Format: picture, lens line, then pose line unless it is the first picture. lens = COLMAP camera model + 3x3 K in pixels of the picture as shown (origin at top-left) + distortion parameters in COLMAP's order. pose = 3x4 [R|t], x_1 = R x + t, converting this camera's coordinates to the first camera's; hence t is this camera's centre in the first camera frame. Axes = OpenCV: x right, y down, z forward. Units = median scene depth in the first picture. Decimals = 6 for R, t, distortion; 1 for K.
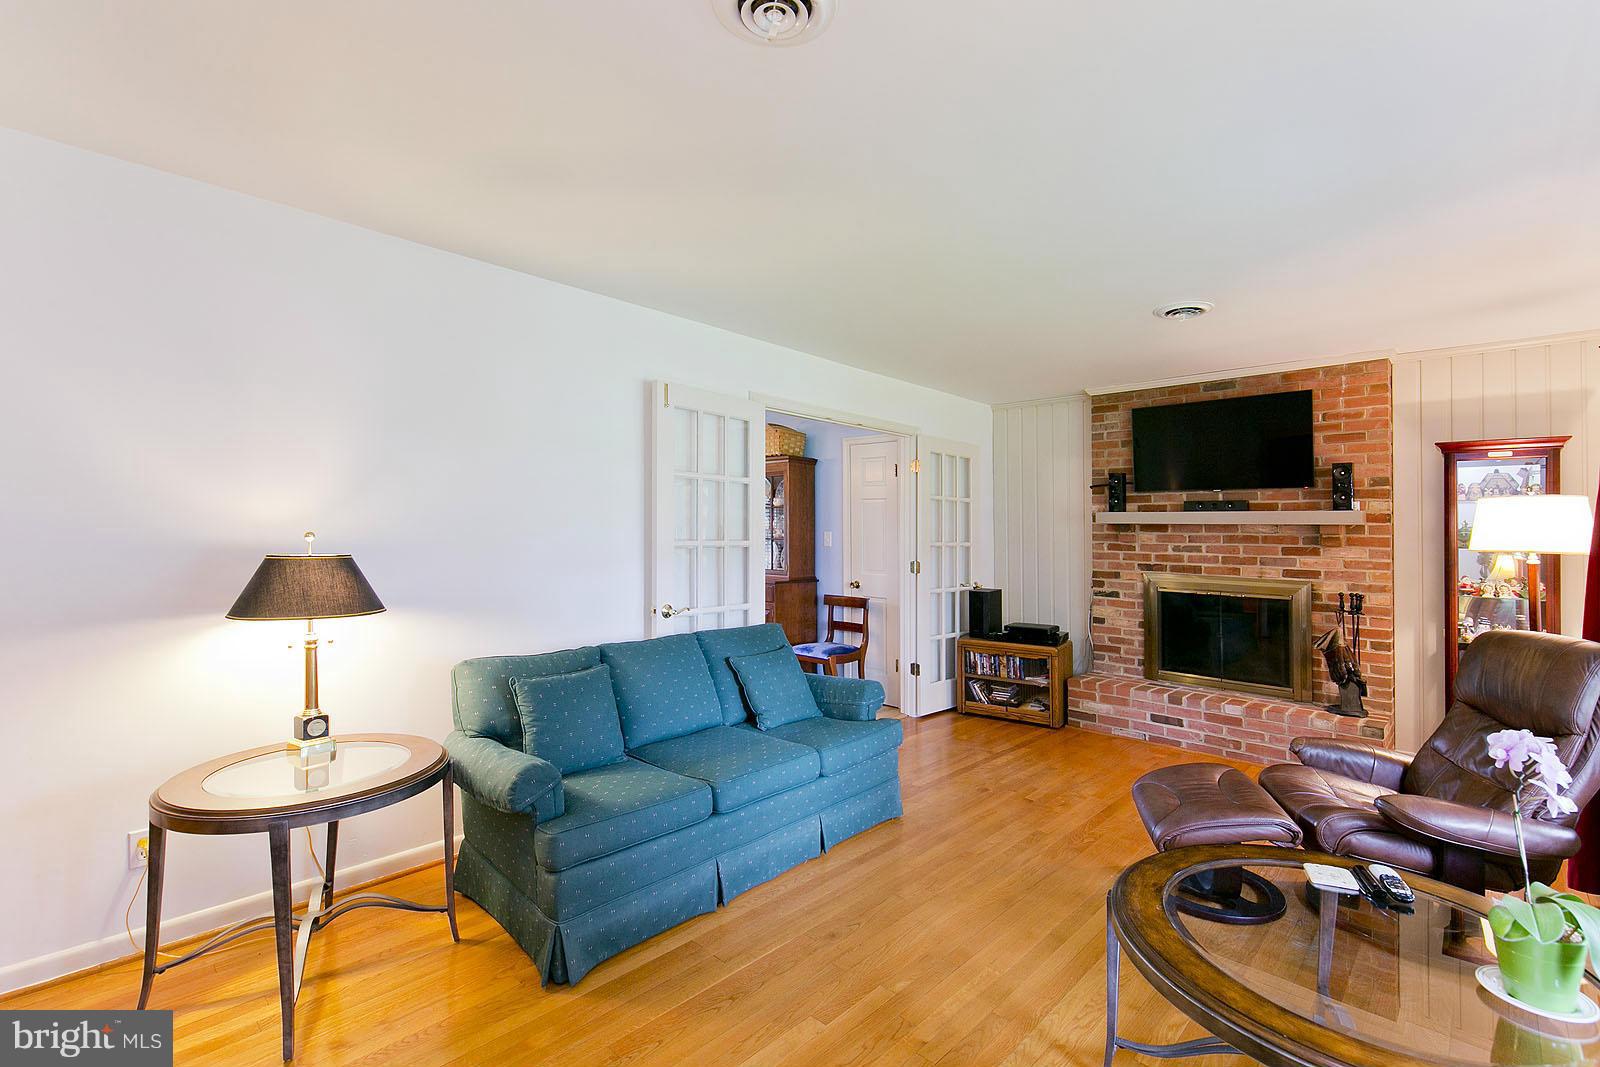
lens RADIAL K [[677.4, 0, 807.0], [0, 677.4, 534.7], [0, 0, 1]] dist [-0.002491, -0.003113]
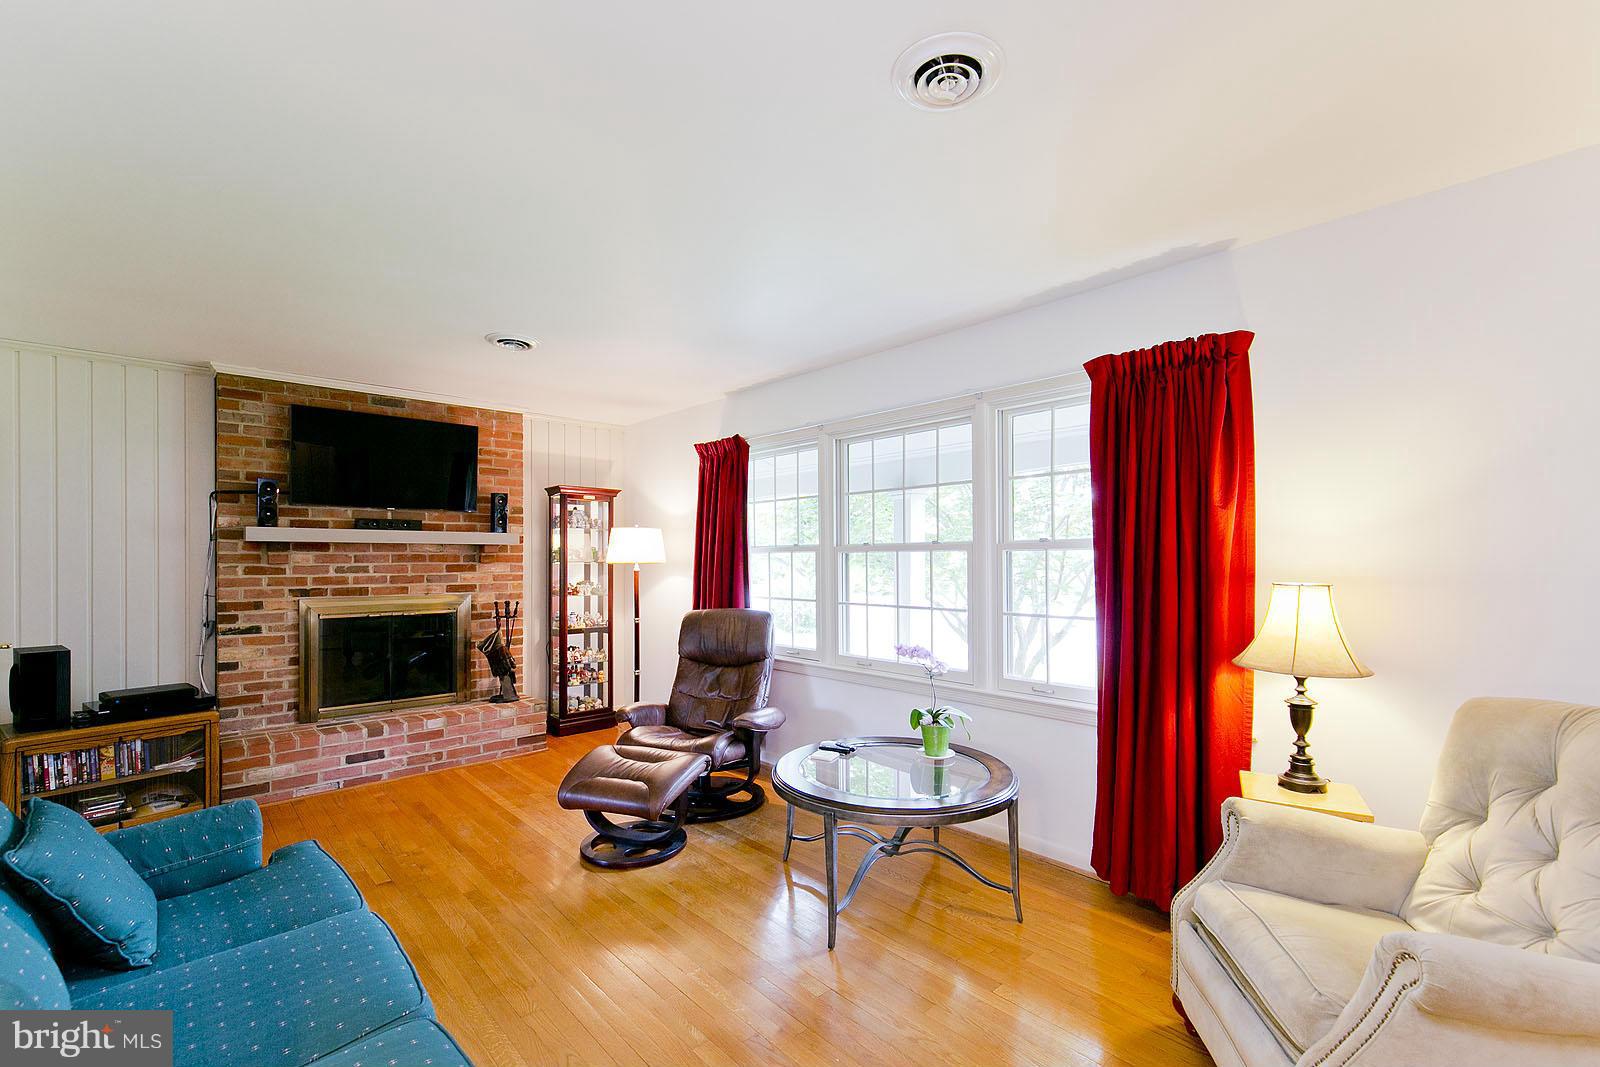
lens RADIAL K [[677.4, 0, 811.9], [0, 677.4, 550.9], [0, 0, 1]] dist [-0.002491, -0.003113]
pose [[0.075030, -0.003204, 0.997176, -0.320236], [0.007146, 0.999971, 0.002676, -0.002557], [-0.997156, 0.006925, 0.075051, 0.313269]]
